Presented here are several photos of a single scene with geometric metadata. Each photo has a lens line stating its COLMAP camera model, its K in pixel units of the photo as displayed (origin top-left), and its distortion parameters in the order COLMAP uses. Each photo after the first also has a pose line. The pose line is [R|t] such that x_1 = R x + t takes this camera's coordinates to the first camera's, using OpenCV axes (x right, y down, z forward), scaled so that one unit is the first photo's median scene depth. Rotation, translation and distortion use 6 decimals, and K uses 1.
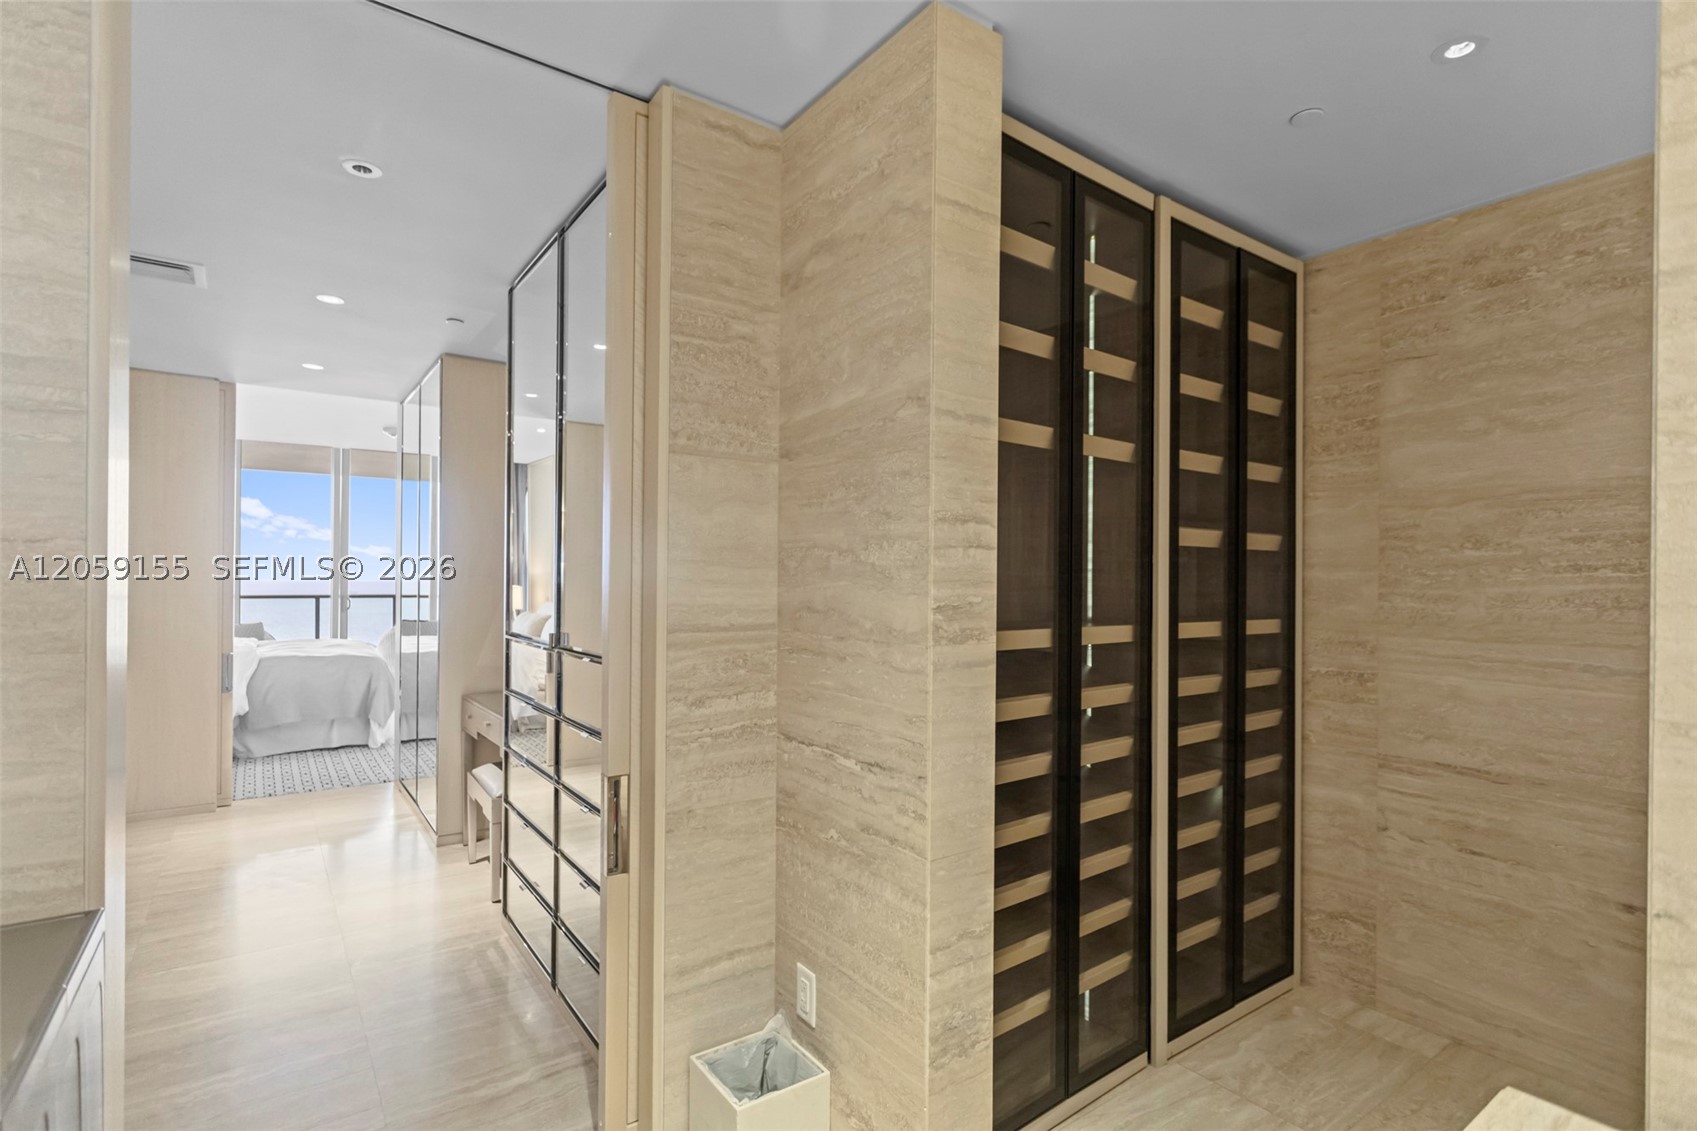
lens RADIAL K [[806.4, 0, 837.9], [0, 806.4, 575.7], [0, 0, 1]] dist [0.007059, -0.001650]
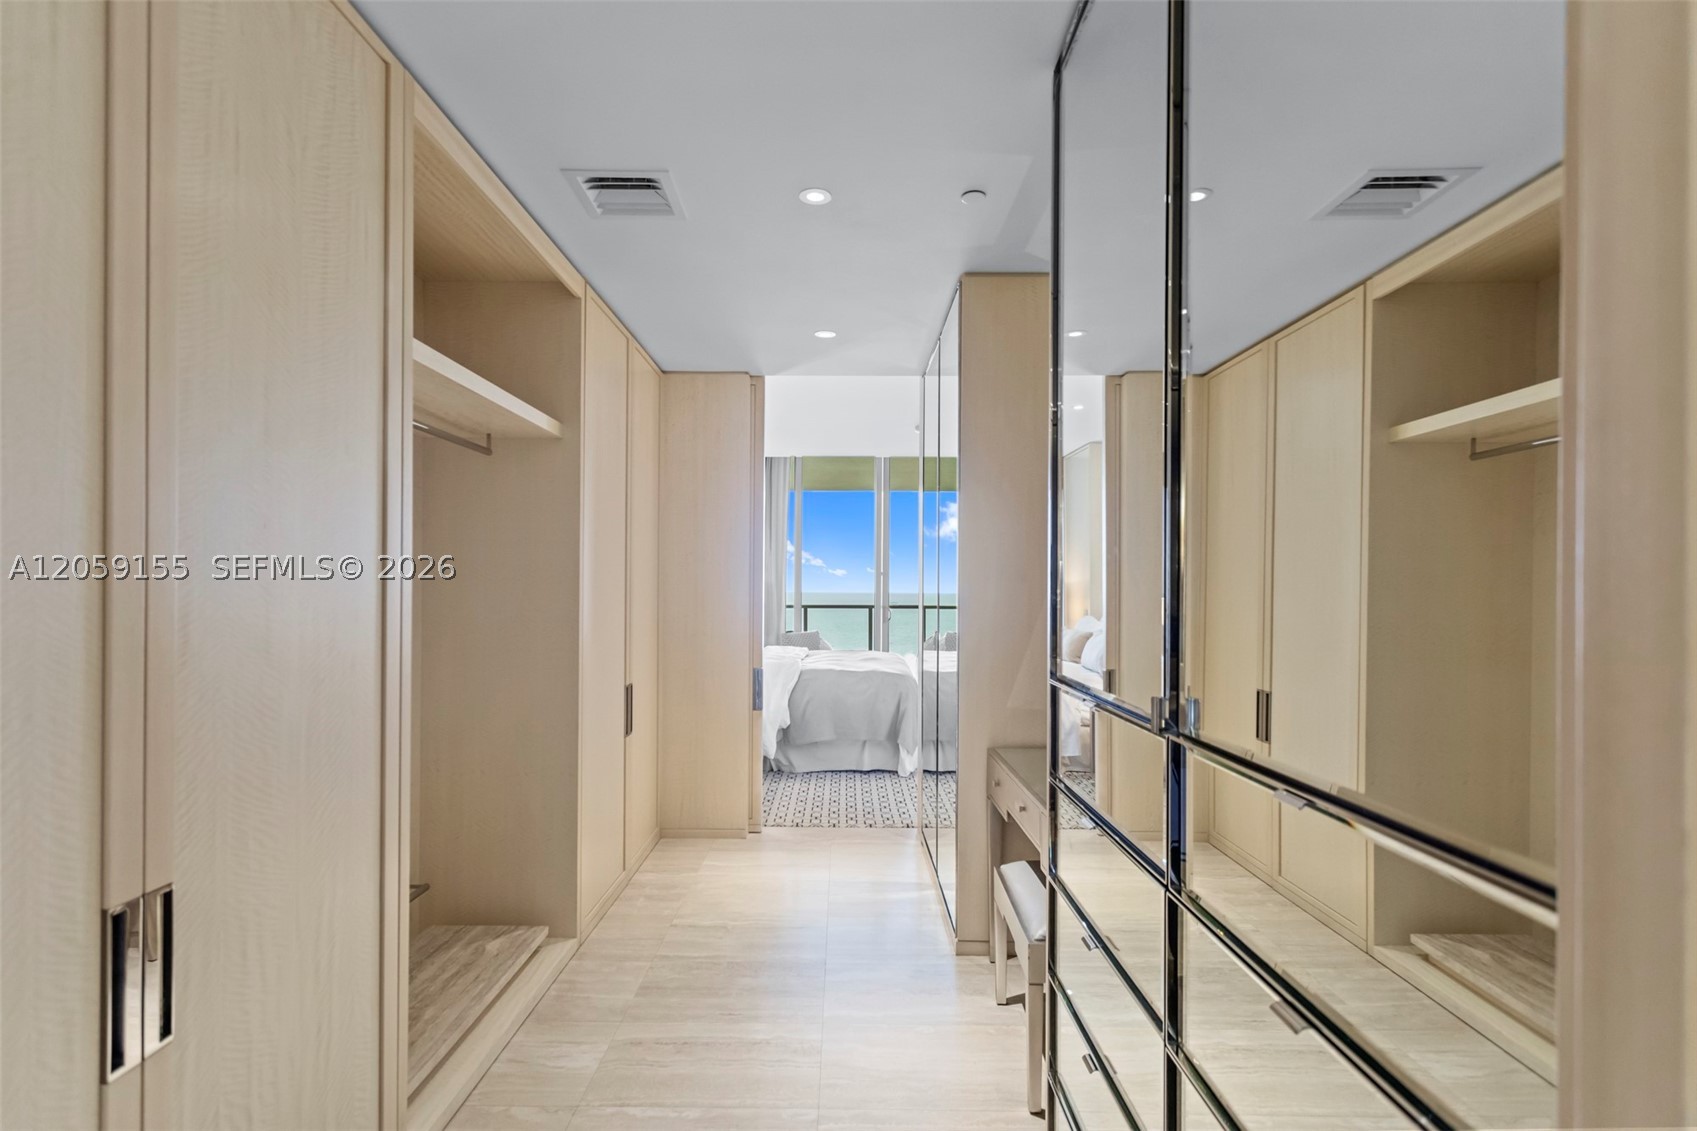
lens RADIAL K [[806.4, 0, 840.9], [0, 806.4, 600.4], [0, 0, 1]] dist [0.007059, -0.001650]
pose [[0.808704, 0.002723, -0.588210, -0.119905], [0.005628, 0.999908, 0.012366, 0.007078], [0.588189, -0.013311, 0.808614, 0.276992]]
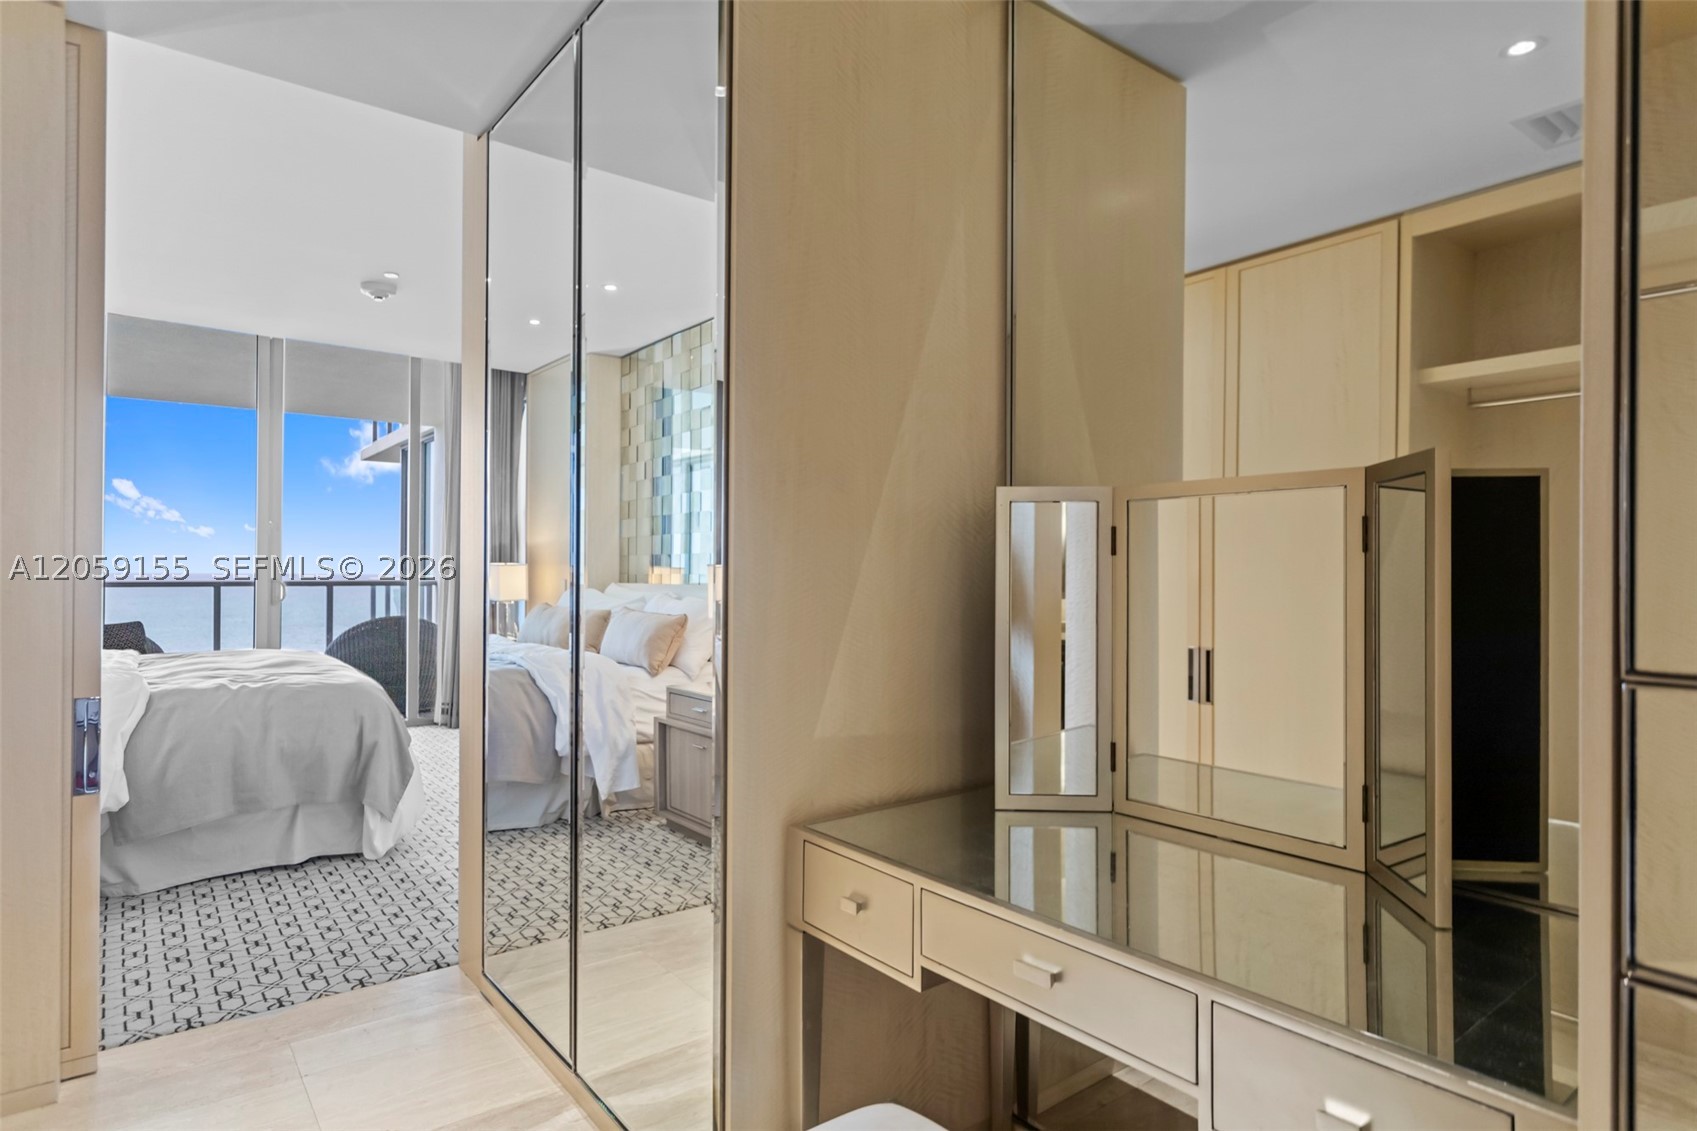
lens RADIAL K [[903.8, 0, 839.8], [0, 903.8, 572.3], [0, 0, 1]] dist [-0.005614, -0.002080]
pose [[0.998670, -0.002065, 0.051519, -0.354249], [0.001825, 0.999987, 0.004706, 0.028074], [-0.051528, -0.004605, 0.998661, 0.471827]]
